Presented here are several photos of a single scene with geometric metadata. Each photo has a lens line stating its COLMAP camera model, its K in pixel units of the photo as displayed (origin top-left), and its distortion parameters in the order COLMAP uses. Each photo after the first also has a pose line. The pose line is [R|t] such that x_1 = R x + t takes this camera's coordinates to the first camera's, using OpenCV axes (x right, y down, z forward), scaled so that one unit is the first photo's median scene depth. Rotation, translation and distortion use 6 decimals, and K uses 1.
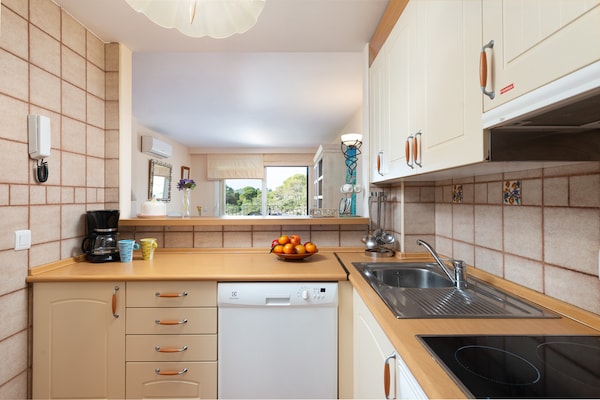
lens RADIAL K [[304.1, 0, 300.2], [0, 304.1, 196.9], [0, 0, 1]] dist [-0.000055, -0.000285]
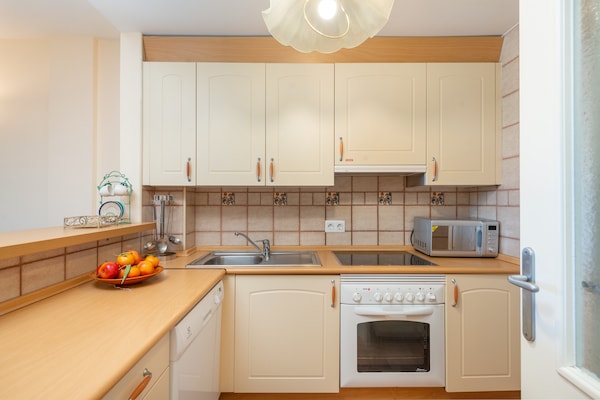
lens RADIAL K [[286.7, 0, 297.8], [0, 286.7, 200.1], [0, 0, 1]] dist [0.001444, -0.000965]
pose [[0.005365, 0.007085, 0.999961, -0.920890], [-0.000950, 0.999974, -0.007080, 0.005156], [-0.999985, -0.000911, 0.005372, 0.729499]]
